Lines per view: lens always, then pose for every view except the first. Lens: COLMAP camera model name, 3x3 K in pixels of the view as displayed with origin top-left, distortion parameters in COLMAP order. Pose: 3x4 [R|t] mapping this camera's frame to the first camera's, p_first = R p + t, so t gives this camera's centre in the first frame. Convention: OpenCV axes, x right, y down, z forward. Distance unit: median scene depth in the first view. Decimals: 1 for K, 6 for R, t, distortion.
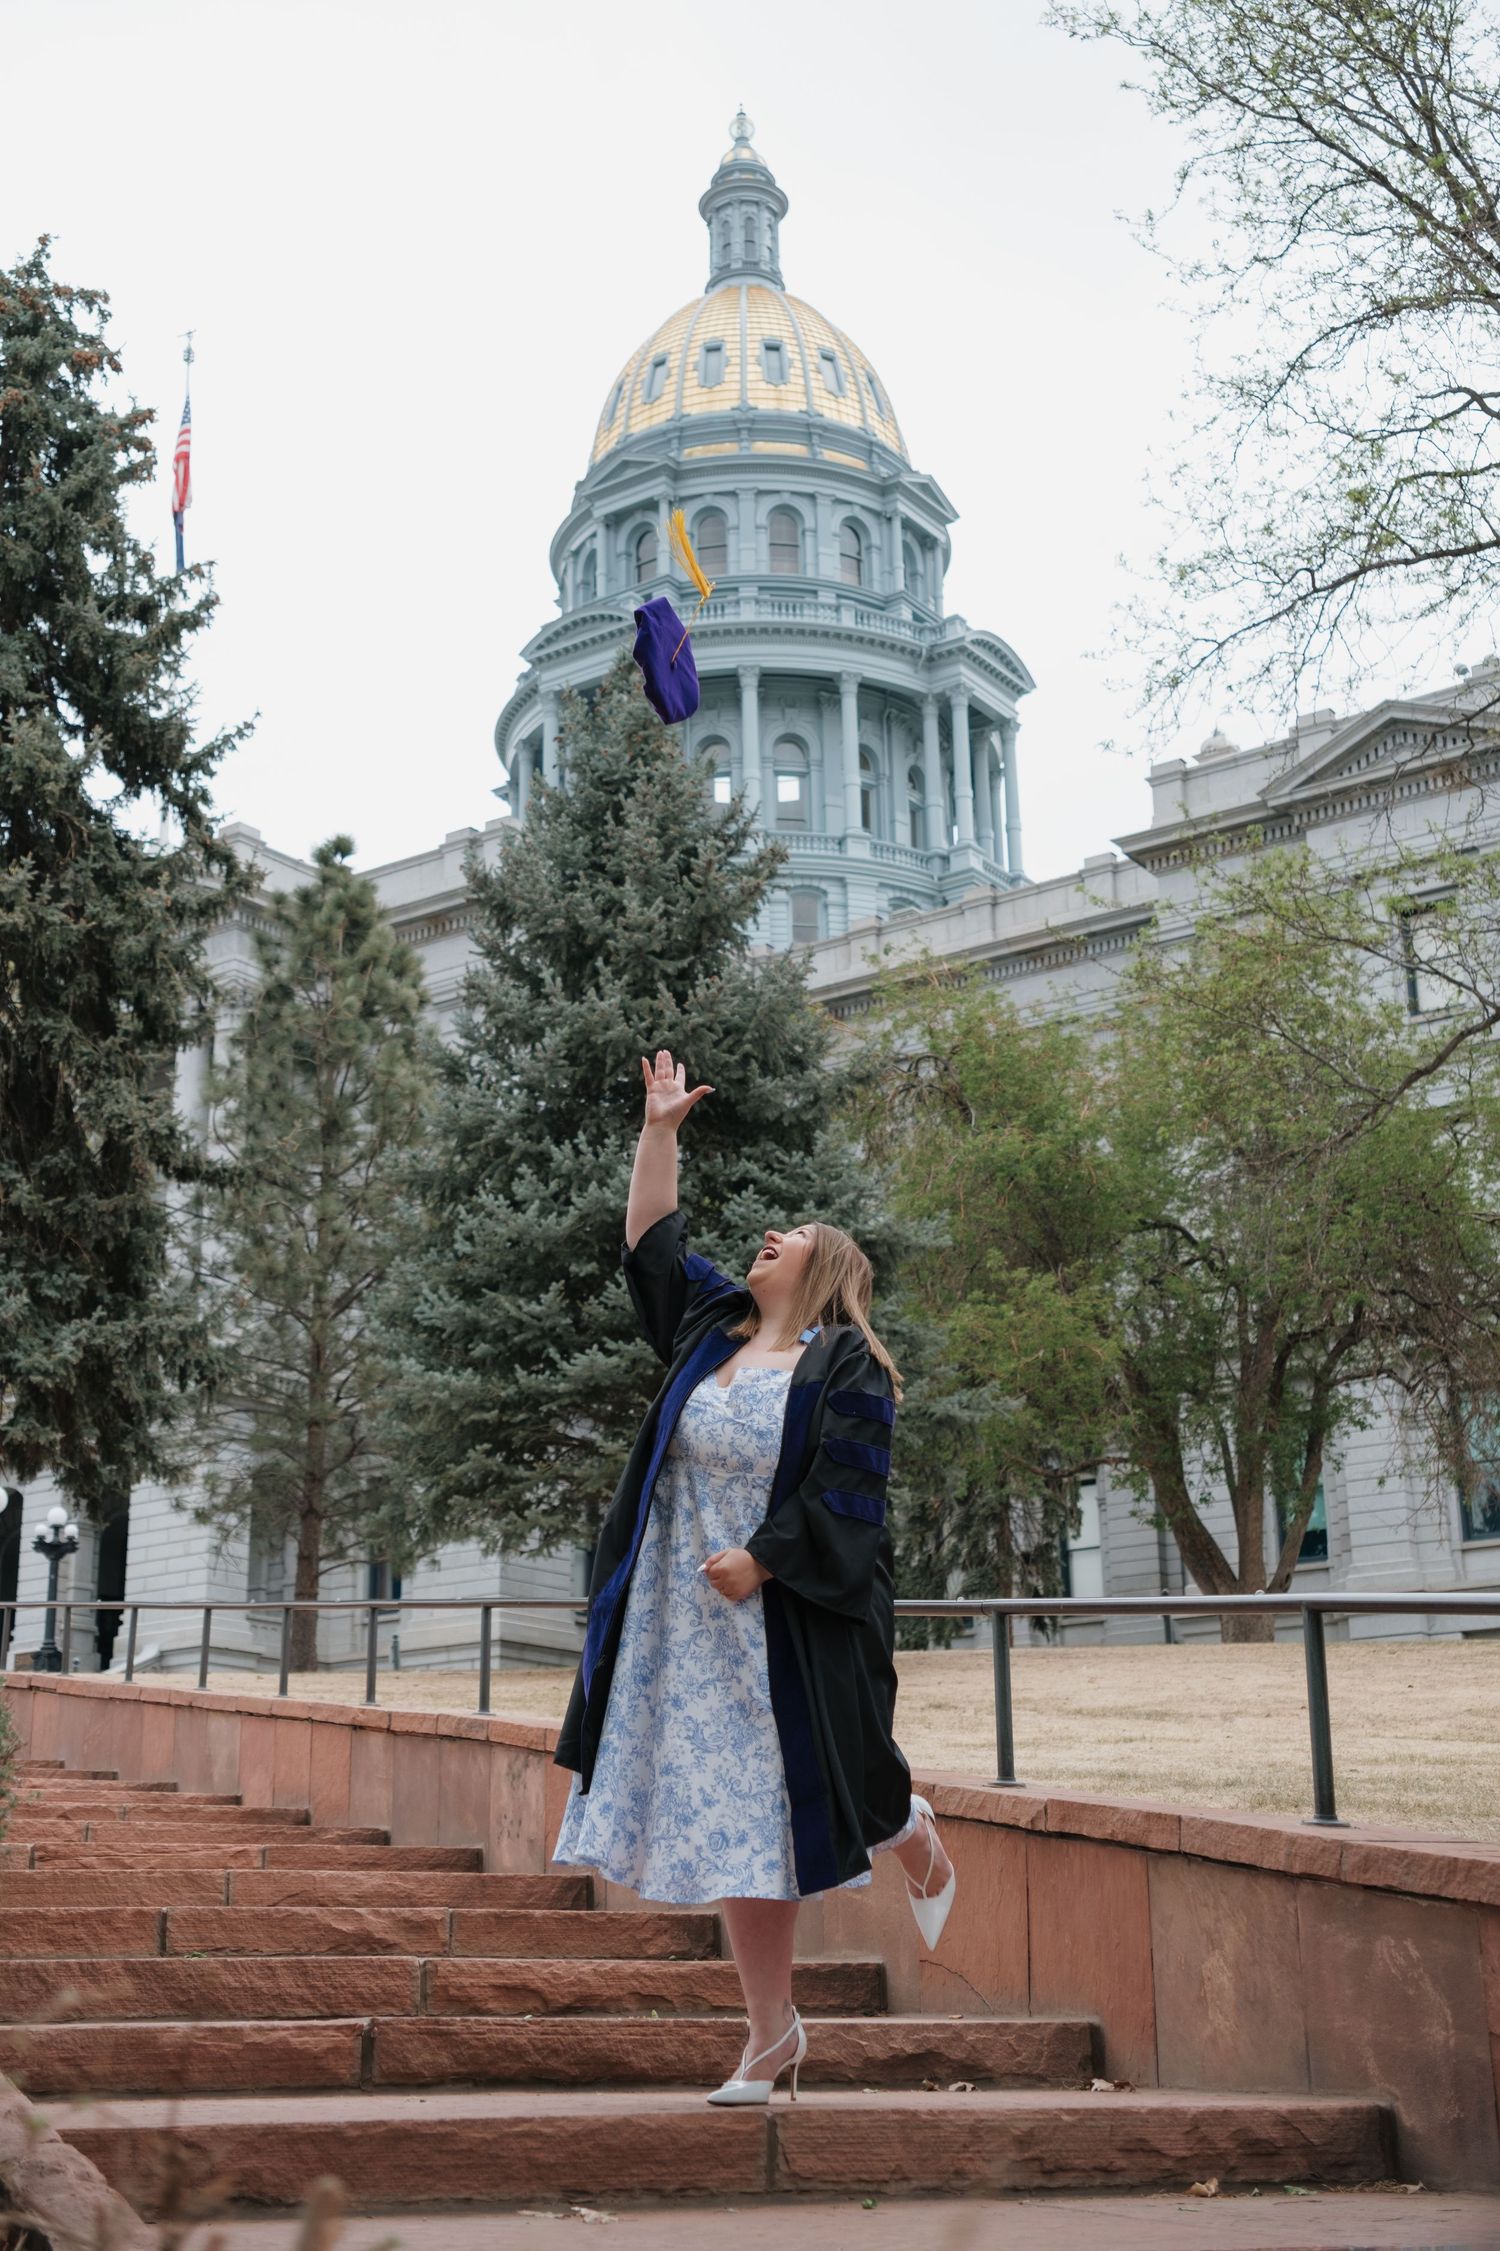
lens RADIAL K [[2846.5, 0, 748.6], [0, 2846.5, 1035.2], [0, 0, 1]] dist [0.049895, -0.070586]
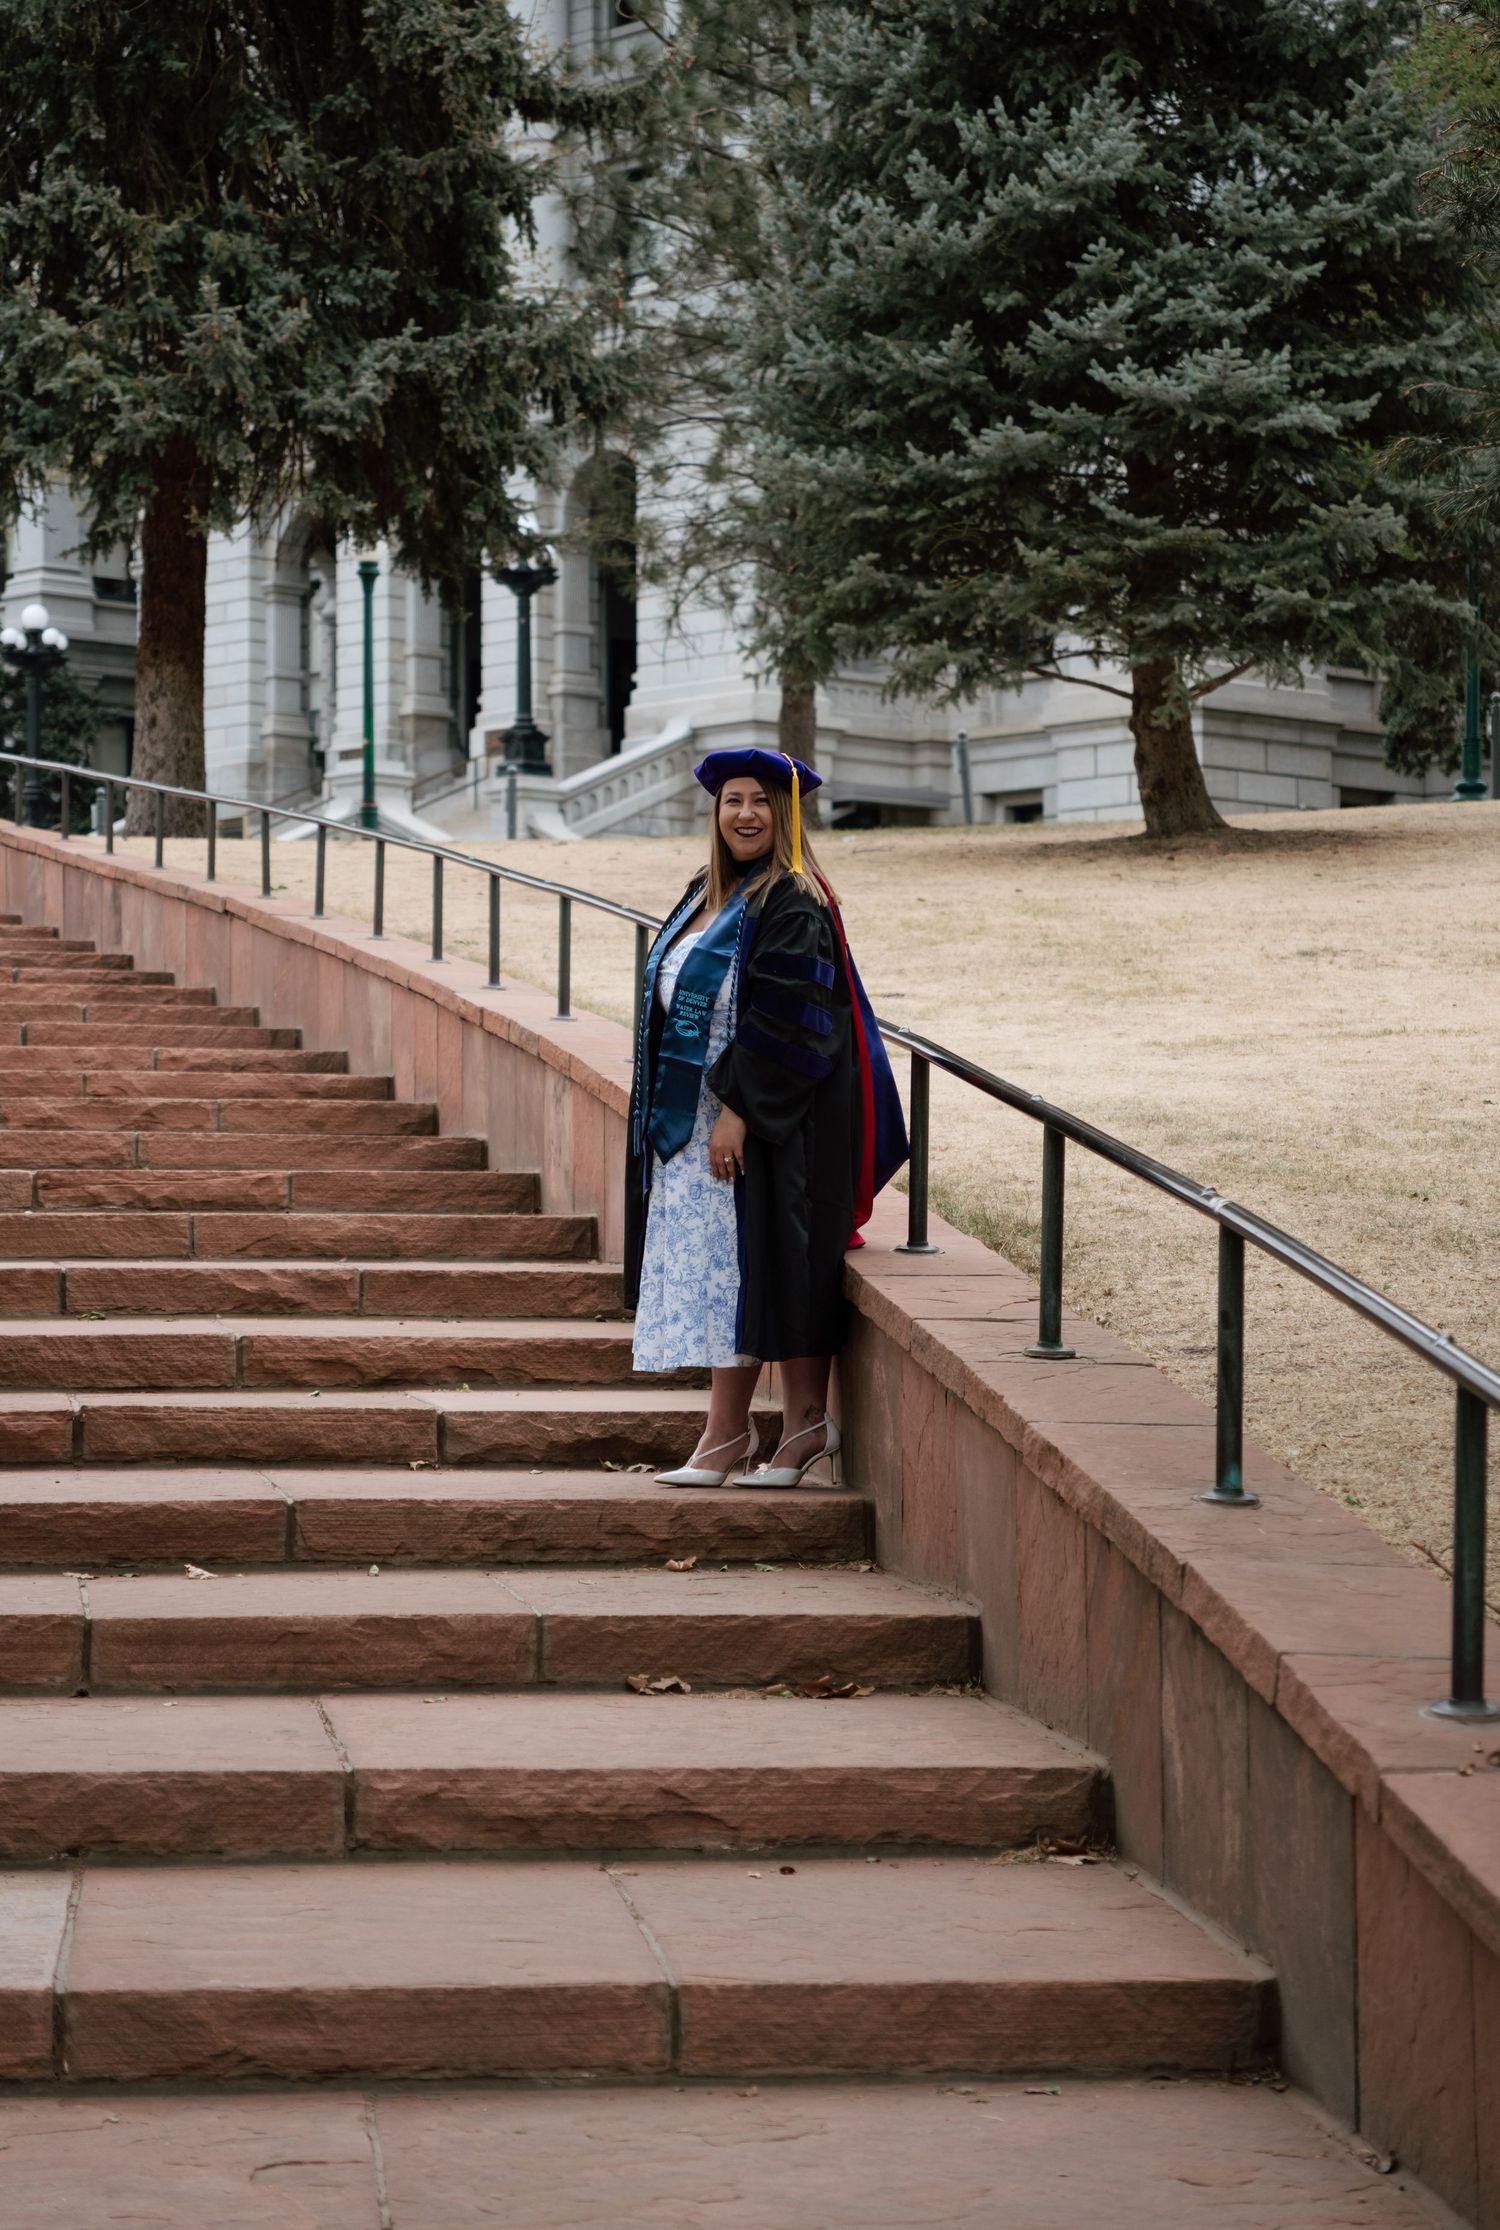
lens RADIAL K [[4505.3, 0, 750.0], [0, 4505.3, 1115.0], [0, 0, 1]] dist [0.068325, -0.279209]
pose [[0.982503, 0.004620, -0.186189, 0.087085], [0.050559, 0.955537, 0.290505, -0.051476], [0.179252, -0.294836, 0.938584, -0.112642]]
